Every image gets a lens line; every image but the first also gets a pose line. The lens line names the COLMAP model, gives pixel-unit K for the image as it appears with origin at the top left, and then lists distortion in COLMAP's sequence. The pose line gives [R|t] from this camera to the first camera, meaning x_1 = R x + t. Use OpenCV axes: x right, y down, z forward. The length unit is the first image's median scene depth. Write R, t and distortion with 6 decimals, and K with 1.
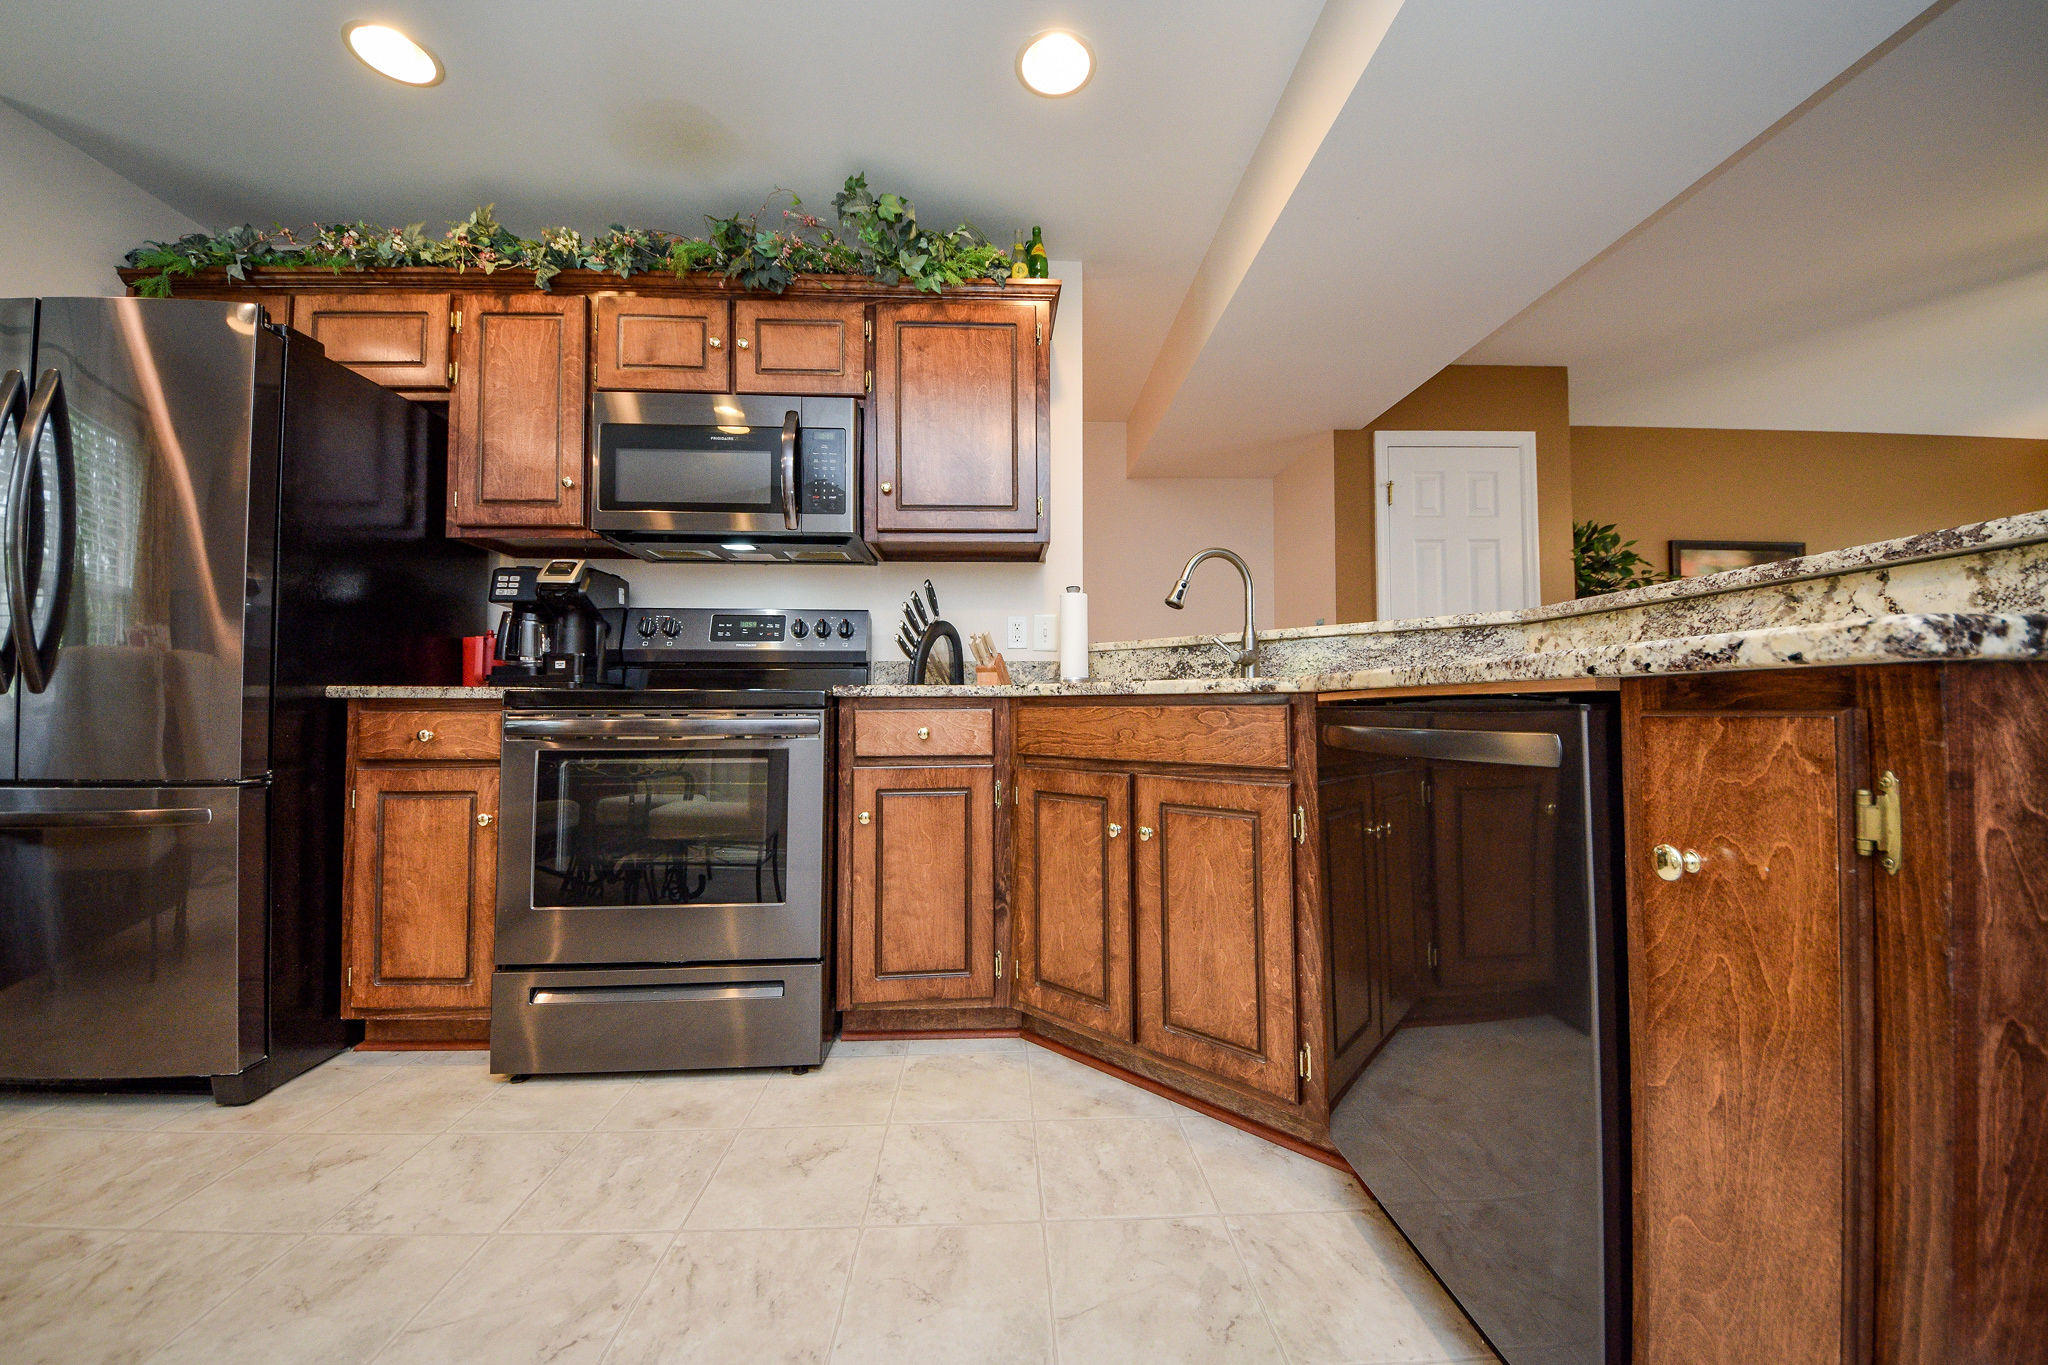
lens RADIAL K [[732.3, 0, 1024.0], [0, 732.3, 682.5], [0, 0, 1]] dist [0.021269, -0.021464]
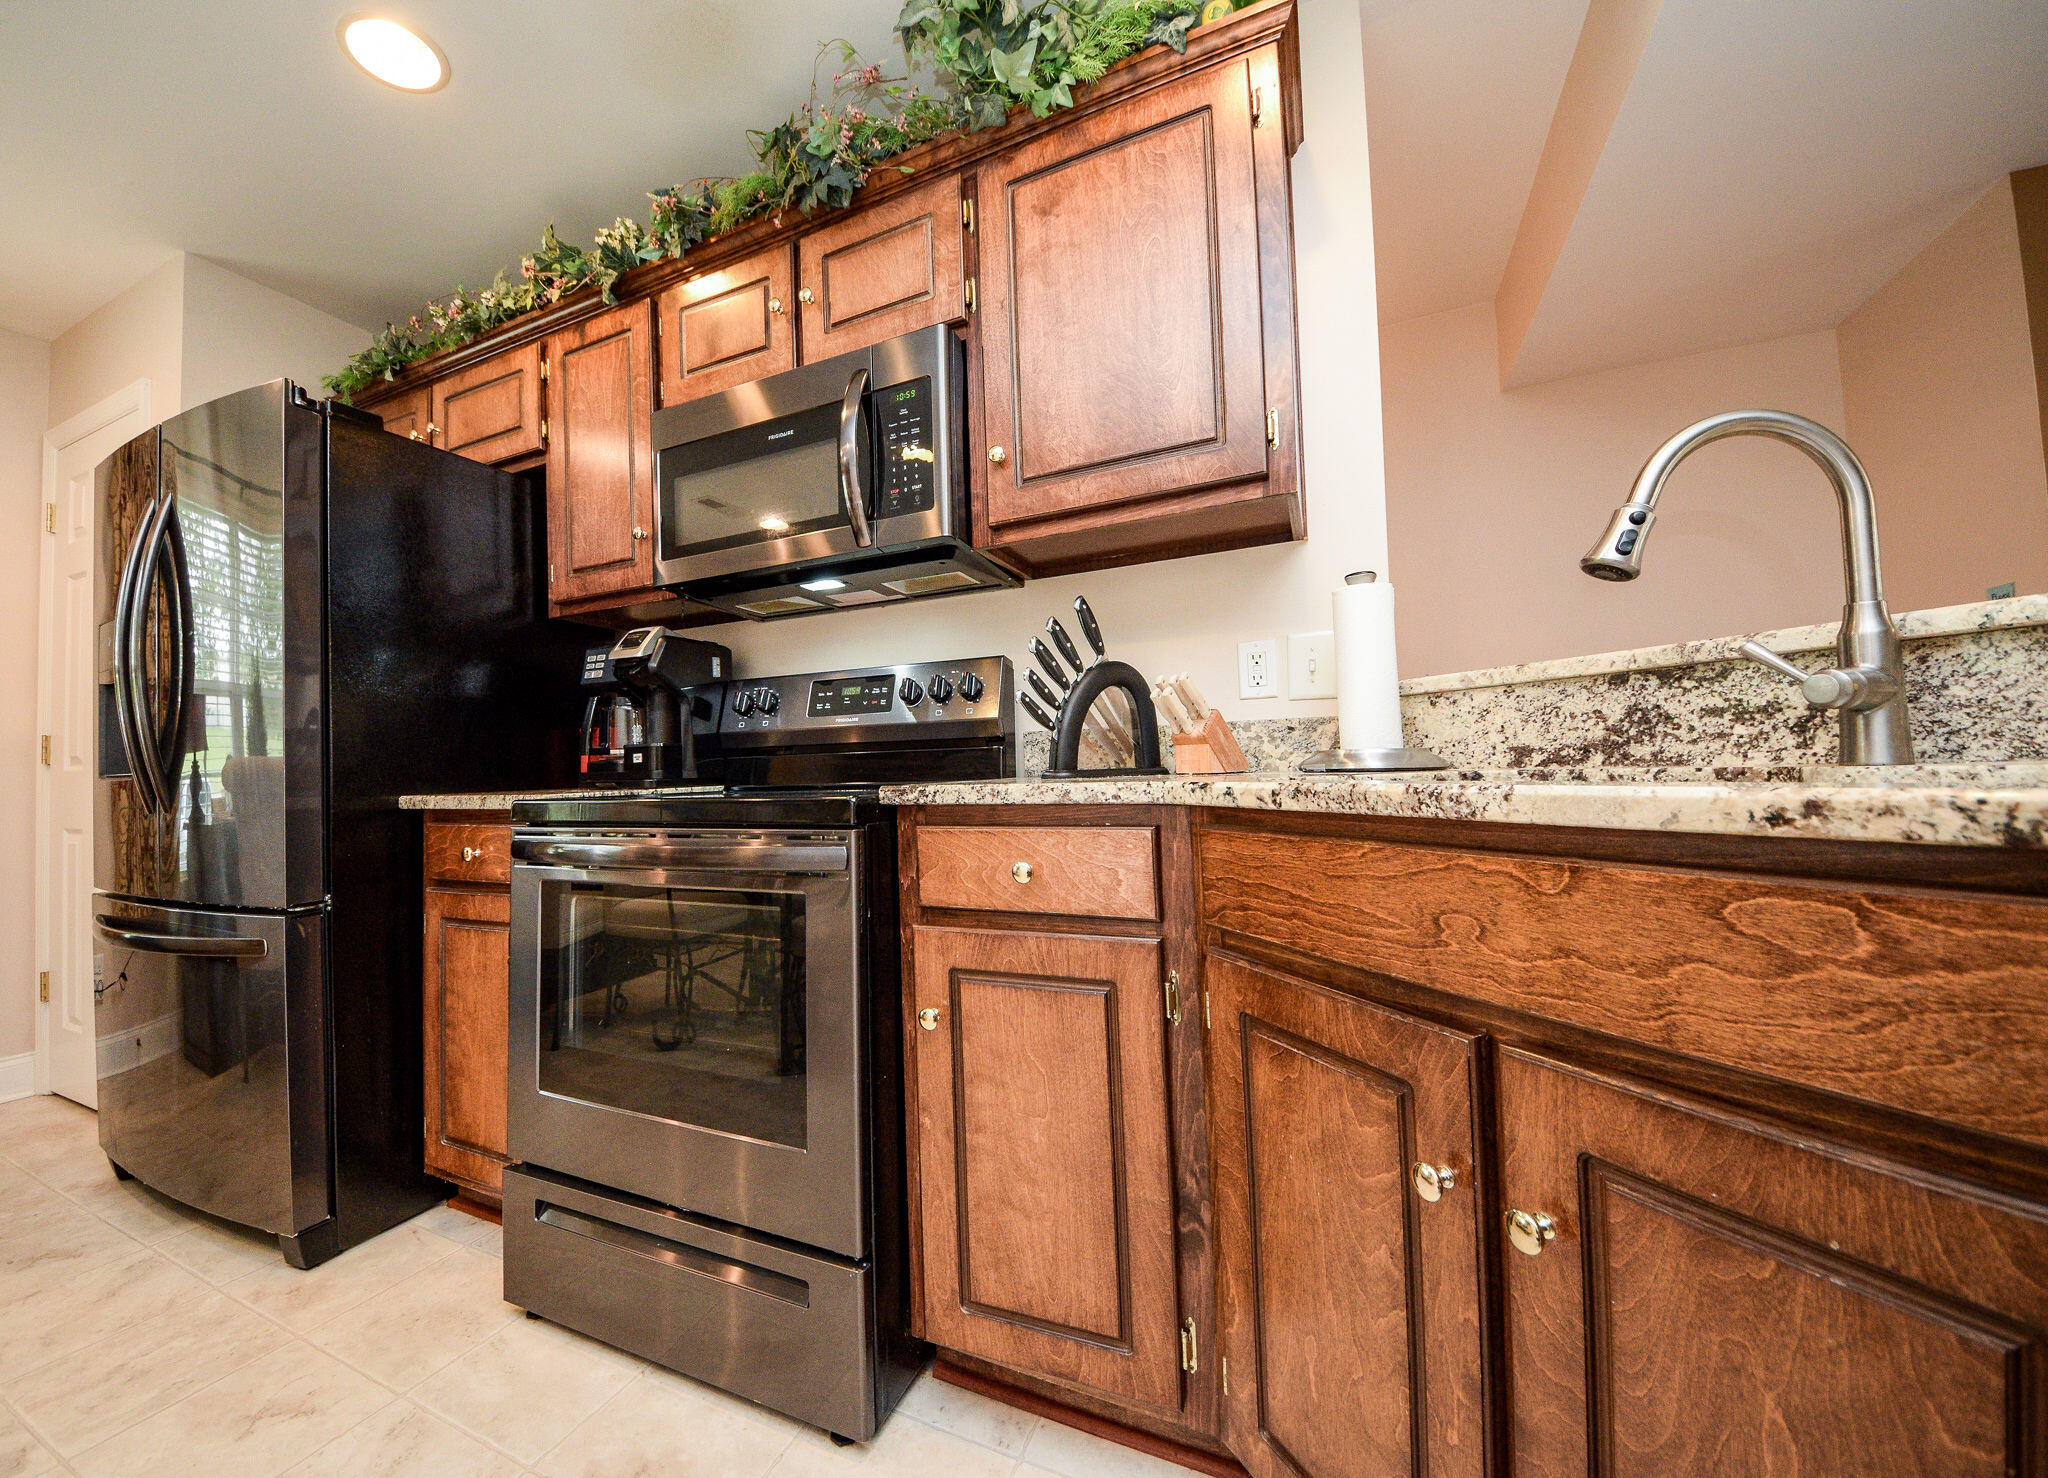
lens RADIAL K [[827.4, 0, 903.7], [0, 827.4, 742.2], [0, 0, 1]] dist [0.030949, -0.027275]
pose [[0.871751, -0.042408, -0.488111, 0.072894], [0.043930, 0.999000, -0.008339, -0.021541], [0.487976, -0.014173, 0.872742, 0.345432]]
